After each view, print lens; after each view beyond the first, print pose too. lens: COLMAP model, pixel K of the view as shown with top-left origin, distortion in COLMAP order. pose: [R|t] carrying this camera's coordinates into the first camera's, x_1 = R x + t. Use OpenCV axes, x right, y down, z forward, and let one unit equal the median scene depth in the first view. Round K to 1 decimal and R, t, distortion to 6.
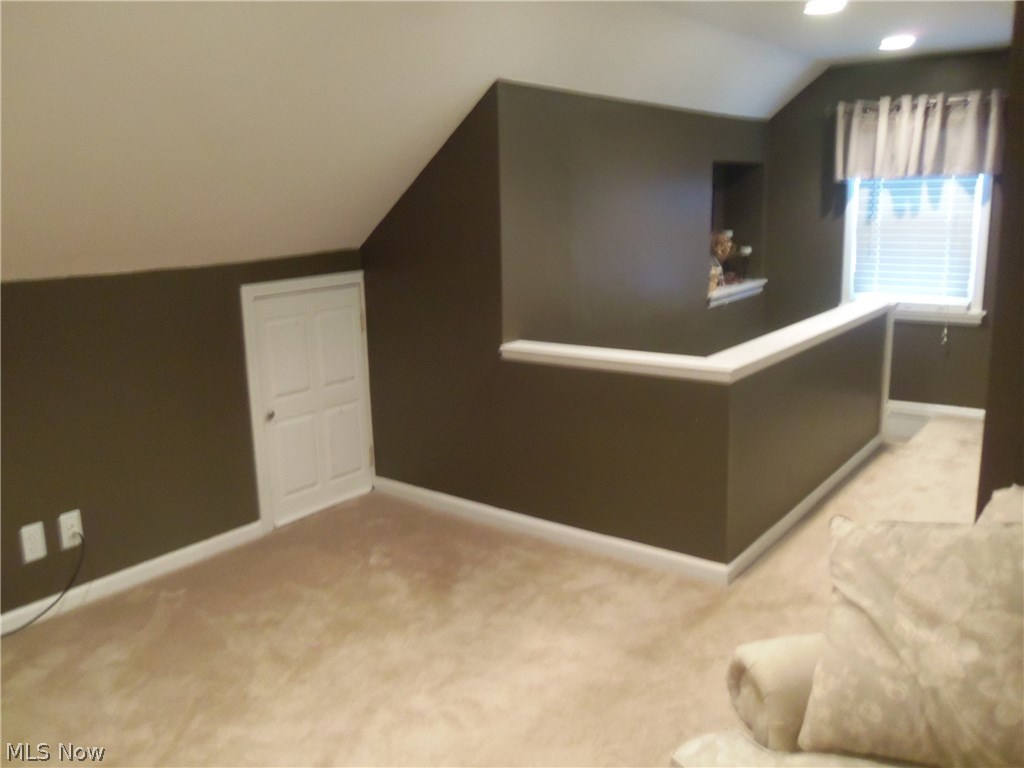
lens RADIAL K [[851.1, 0, 512.0], [0, 851.1, 384.0], [0, 0, 1]] dist [-0.016644, 0.010382]
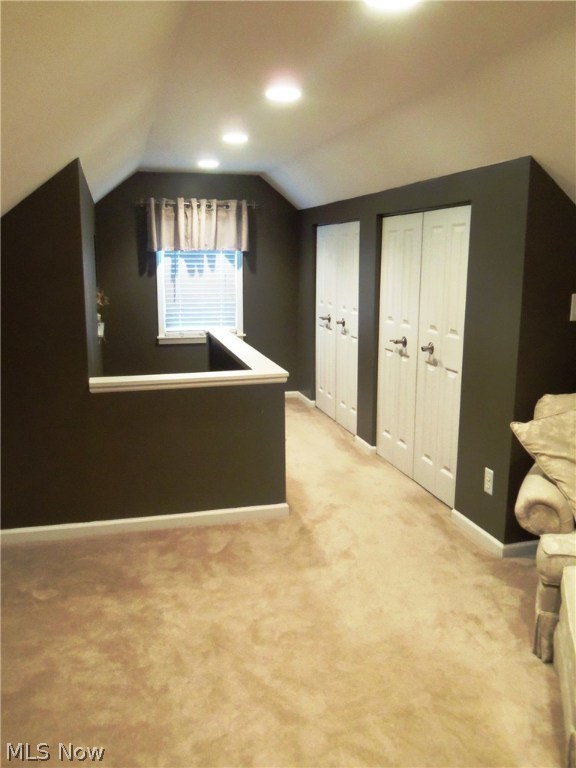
lens RADIAL K [[638.3, 0, 288.0], [0, 638.3, 384.0], [0, 0, 1]] dist [-0.016644, 0.010382]
pose [[0.612637, -0.123113, 0.780717, -0.373640], [0.150061, 0.987945, 0.038037, -0.023054], [-0.775988, 0.093852, 0.623726, 0.168170]]
